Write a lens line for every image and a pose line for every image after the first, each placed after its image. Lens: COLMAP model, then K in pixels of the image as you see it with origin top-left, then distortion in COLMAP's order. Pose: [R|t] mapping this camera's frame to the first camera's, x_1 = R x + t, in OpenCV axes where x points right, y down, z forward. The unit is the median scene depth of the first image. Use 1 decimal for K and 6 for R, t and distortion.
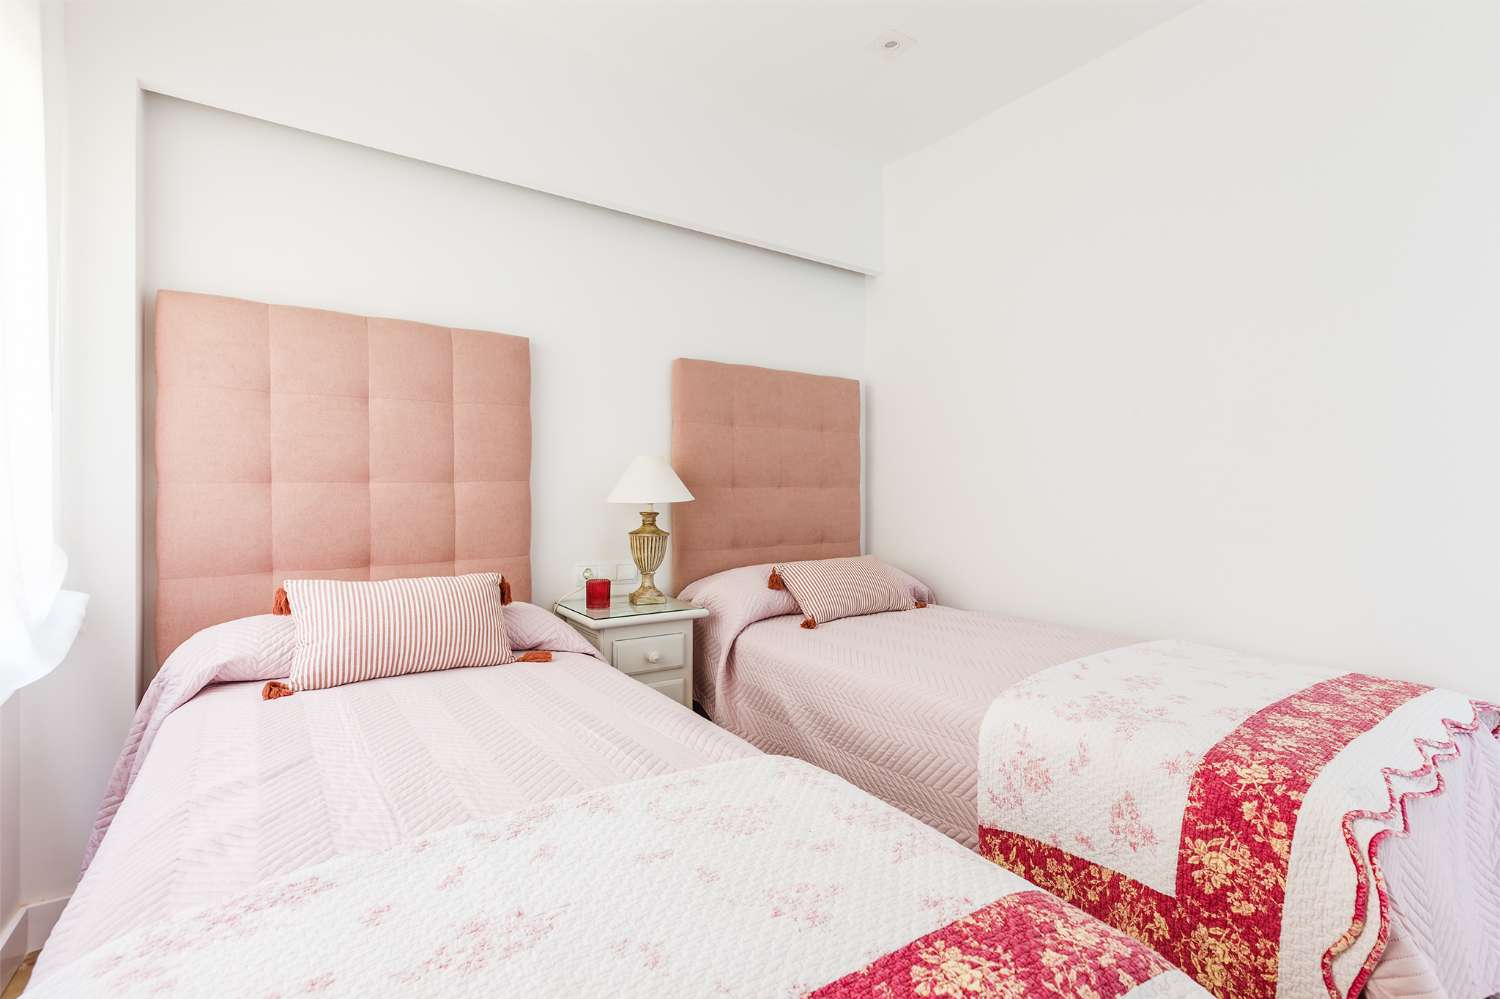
lens RADIAL K [[678.8, 0, 747.1], [0, 678.8, 504.6], [0, 0, 1]] dist [0.003251, 0.000312]
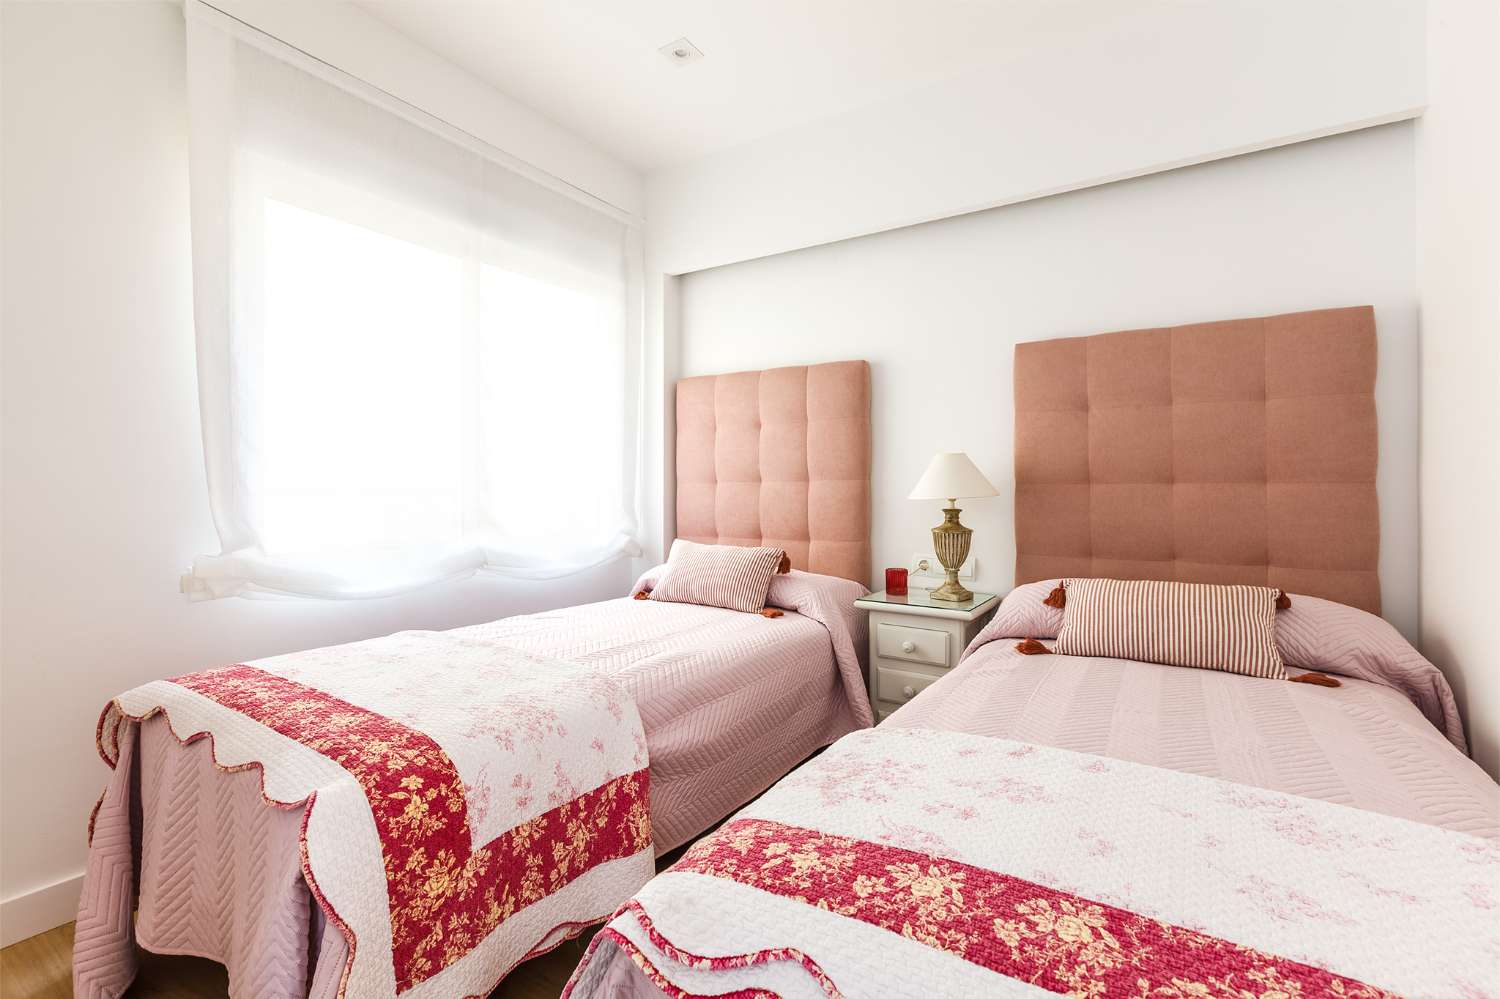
lens RADIAL K [[678.8, 0, 747.1], [0, 678.8, 504.6], [0, 0, 1]] dist [0.003251, 0.000312]
pose [[0.382529, 0.021382, -0.923696, 0.760454], [-0.020012, 0.999689, 0.014853, -0.005318], [0.923727, 0.012803, 0.382838, 0.378917]]
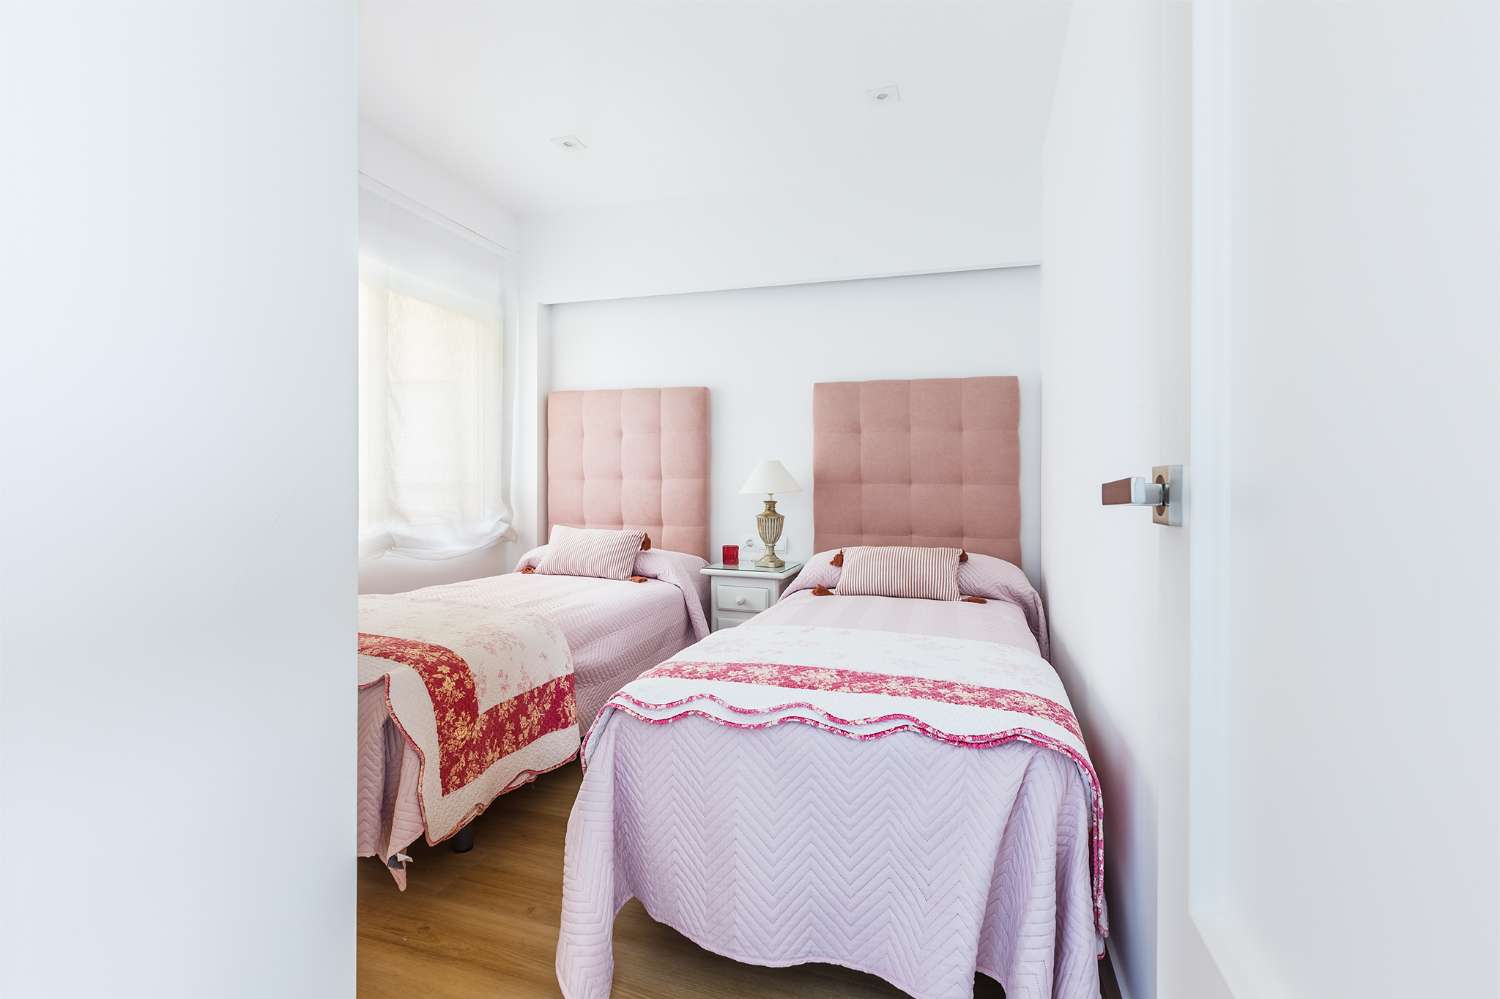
lens RADIAL K [[678.8, 0, 747.1], [0, 678.8, 504.6], [0, 0, 1]] dist [0.003251, 0.000312]
pose [[0.609461, 0.026803, -0.792363, 1.049966], [-0.026436, 0.999560, 0.013478, 0.001070], [0.792375, 0.012732, 0.609901, 0.133863]]
